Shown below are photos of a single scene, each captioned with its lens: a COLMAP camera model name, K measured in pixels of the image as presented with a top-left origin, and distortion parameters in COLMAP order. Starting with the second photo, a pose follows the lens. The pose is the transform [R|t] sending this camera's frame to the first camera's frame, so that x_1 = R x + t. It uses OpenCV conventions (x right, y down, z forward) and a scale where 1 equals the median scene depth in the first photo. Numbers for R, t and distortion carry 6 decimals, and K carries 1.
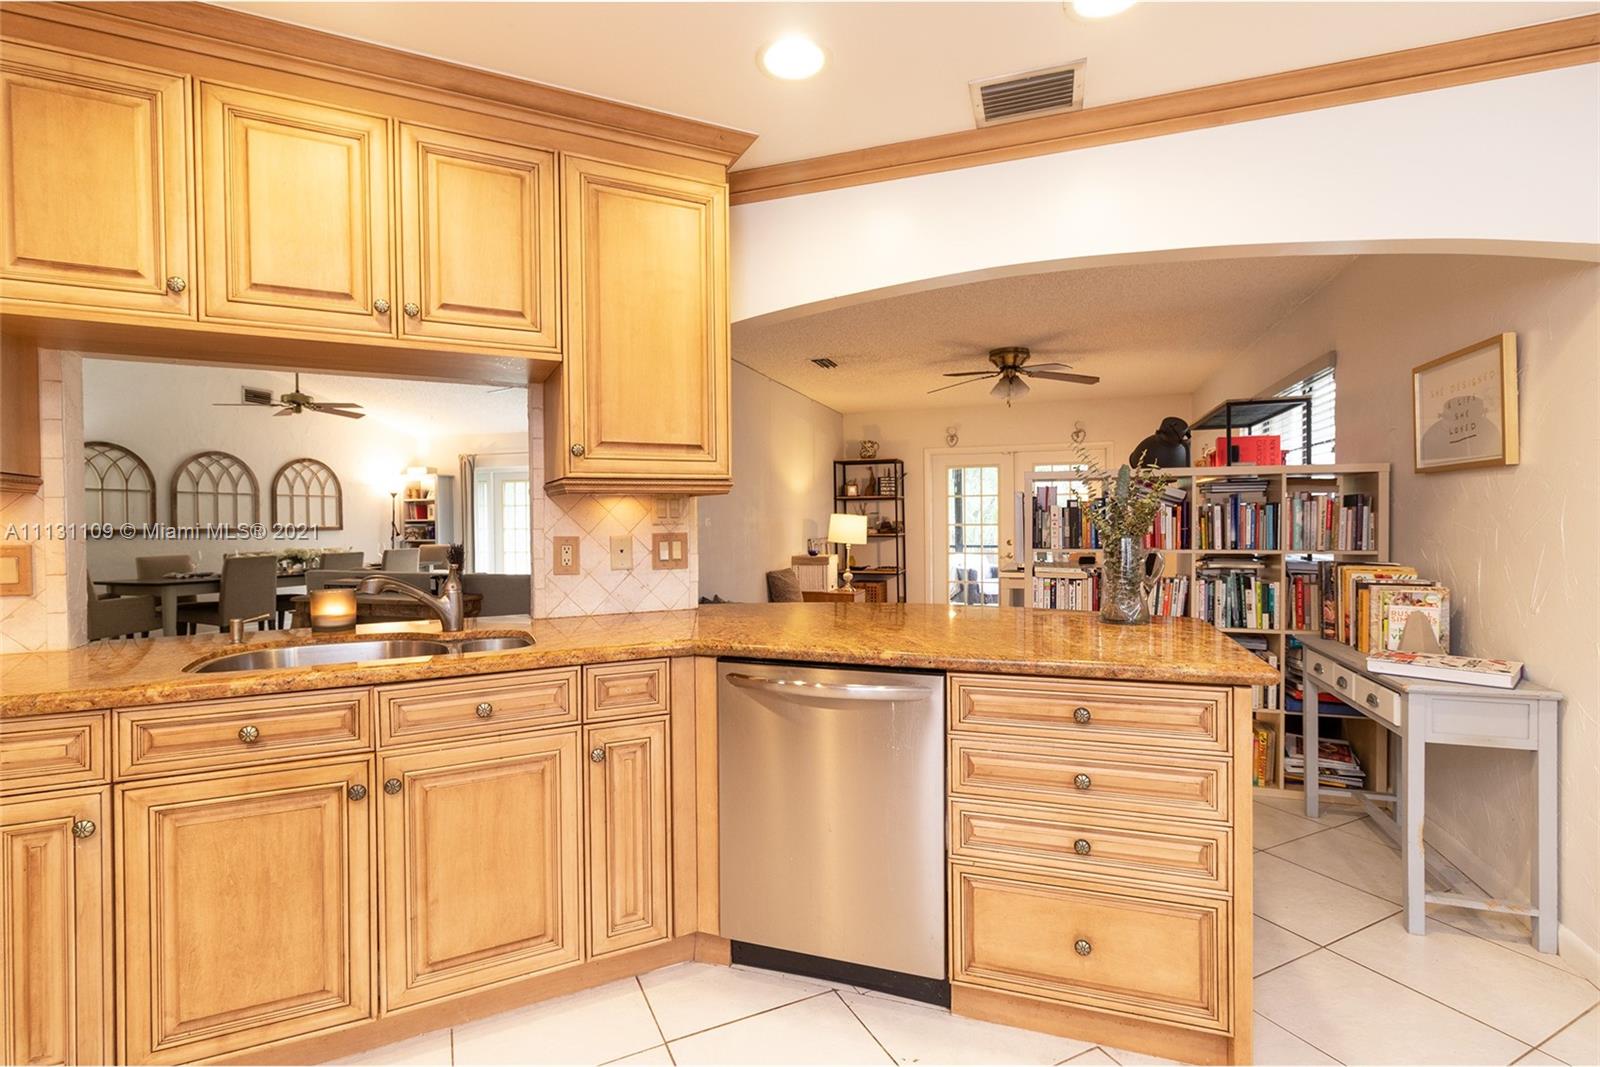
lens RADIAL K [[736.7, 0, 799.7], [0, 736.7, 528.3], [0, 0, 1]] dist [-0.003238, 0.000589]
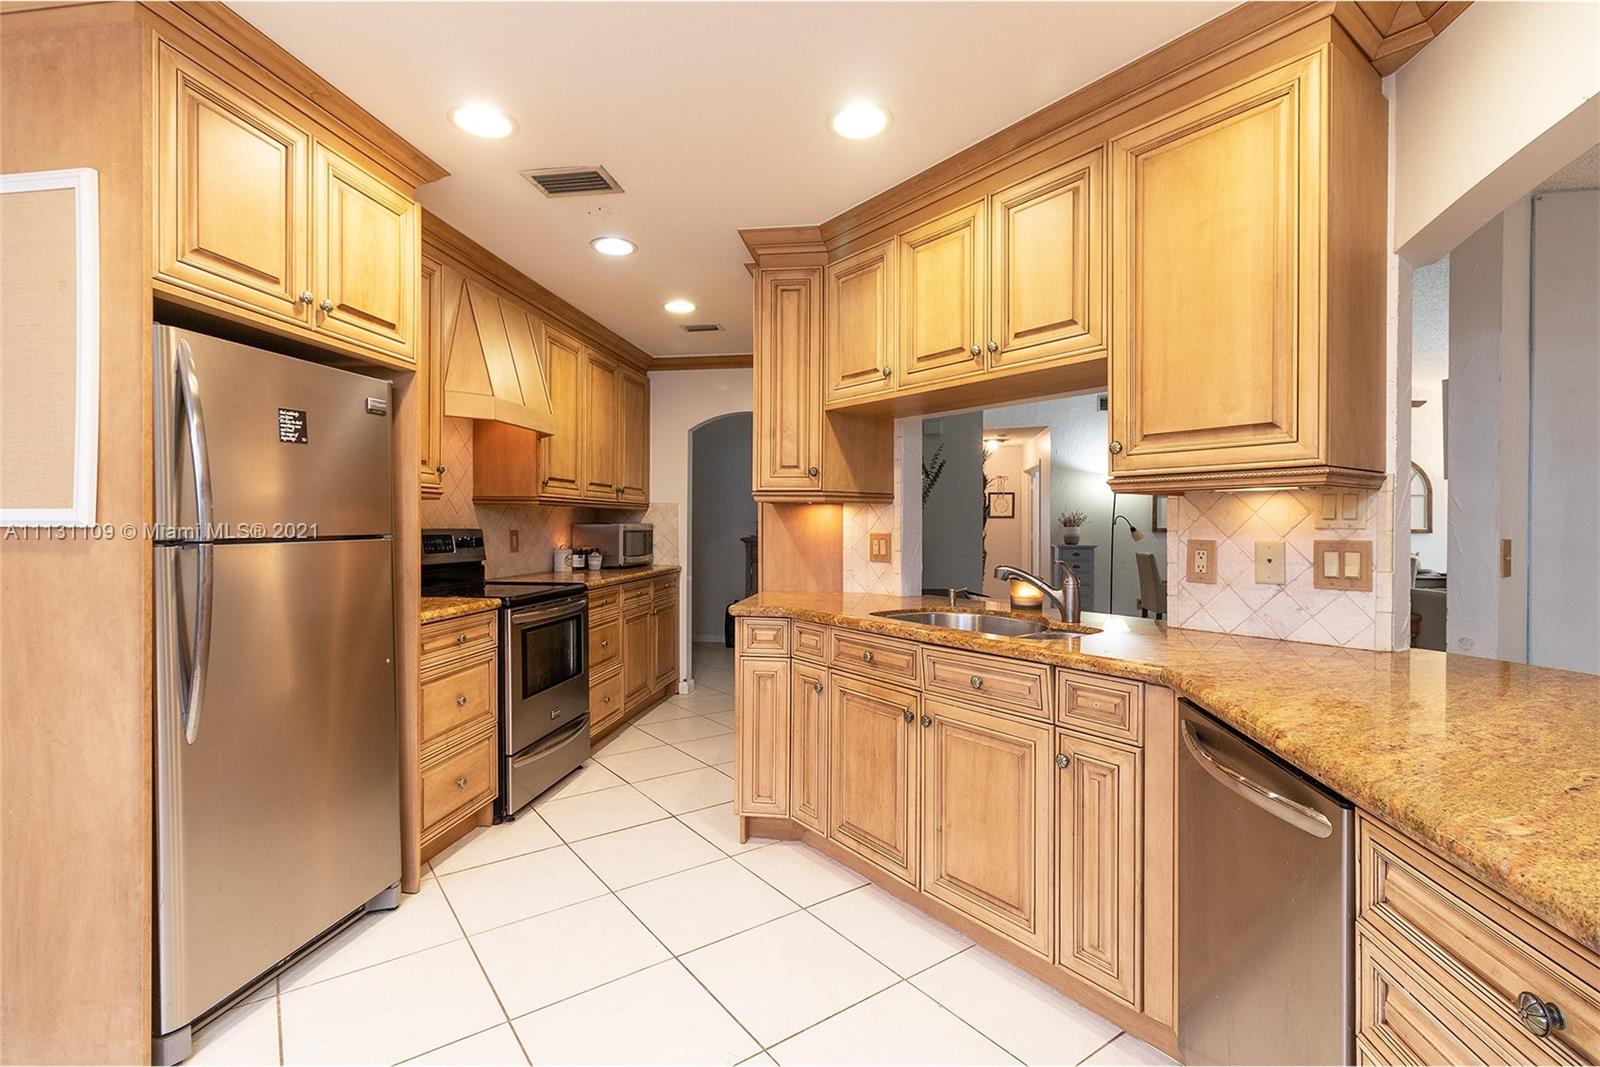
lens RADIAL K [[736.7, 0, 784.3], [0, 736.7, 528.2], [0, 0, 1]] dist [-0.003238, 0.000589]
pose [[0.166699, 0.016052, -0.985877, 0.551144], [-0.017726, 0.999755, 0.013281, -0.006963], [0.985848, 0.015261, 0.166943, 0.412023]]
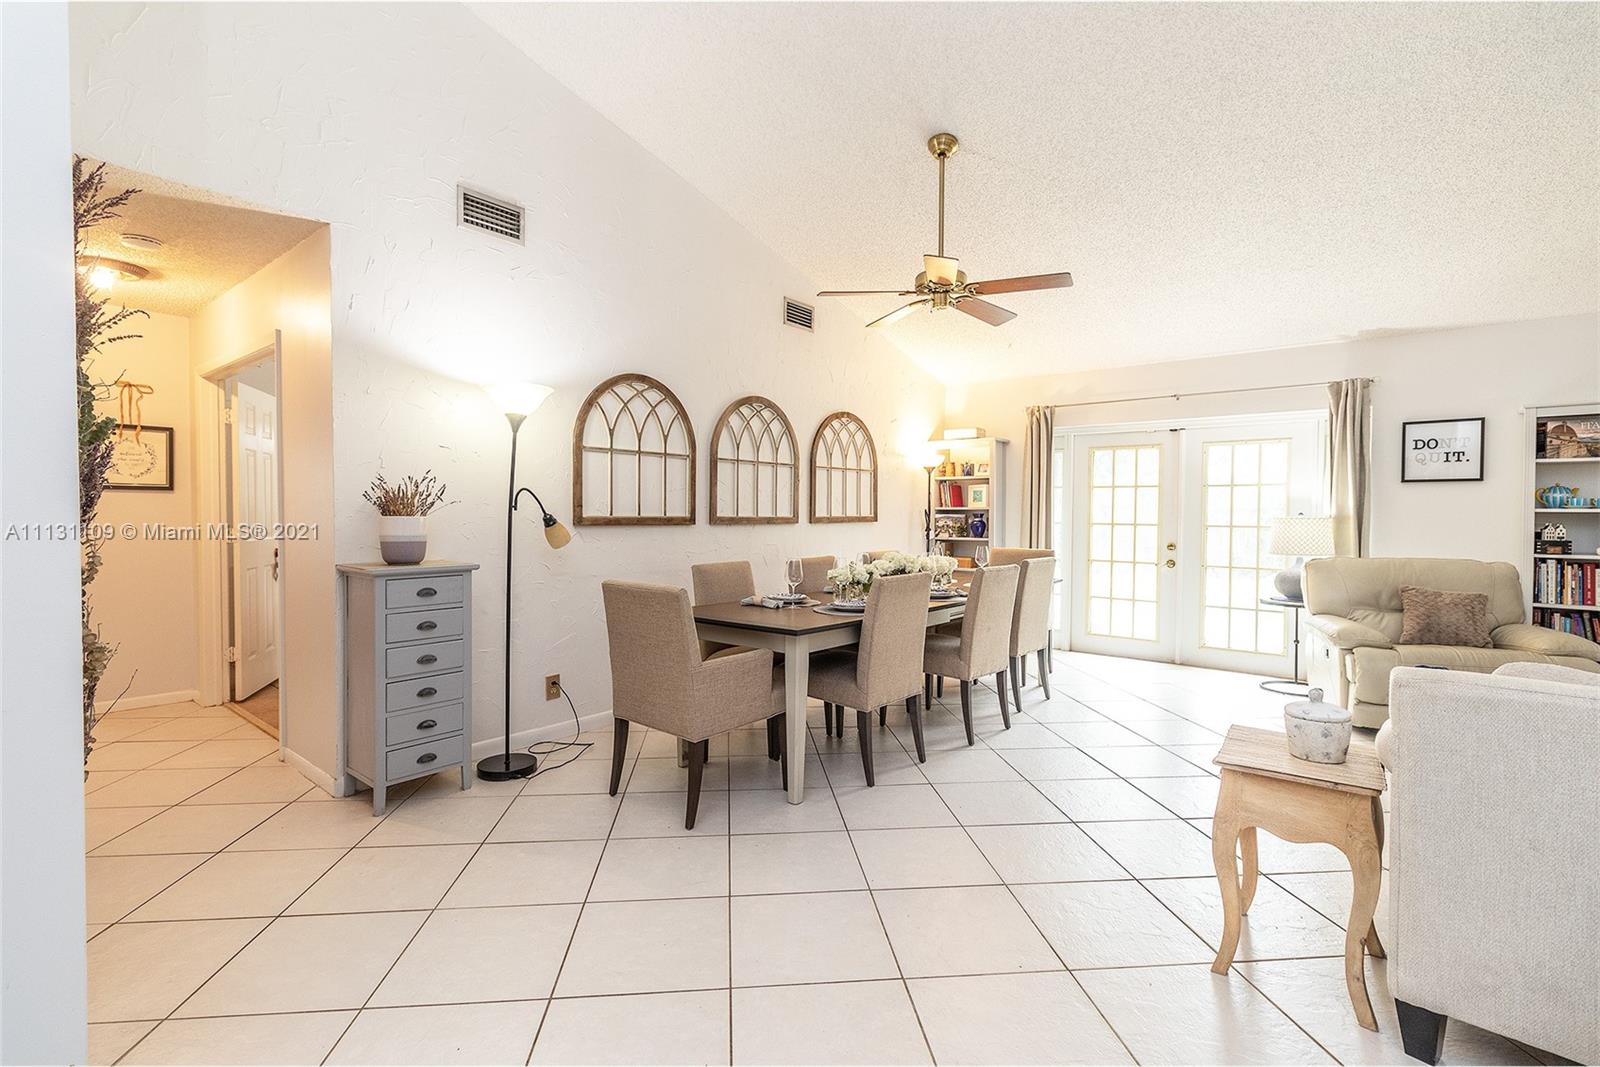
lens RADIAL K [[736.7, 0, 827.8], [0, 736.7, 532.8], [0, 0, 1]] dist [-0.003238, 0.000589]
pose [[0.946698, 0.016346, -0.321708, -2.069350], [-0.011964, 0.999807, 0.015593, 0.014014], [0.321901, -0.010913, 0.946711, 1.599835]]
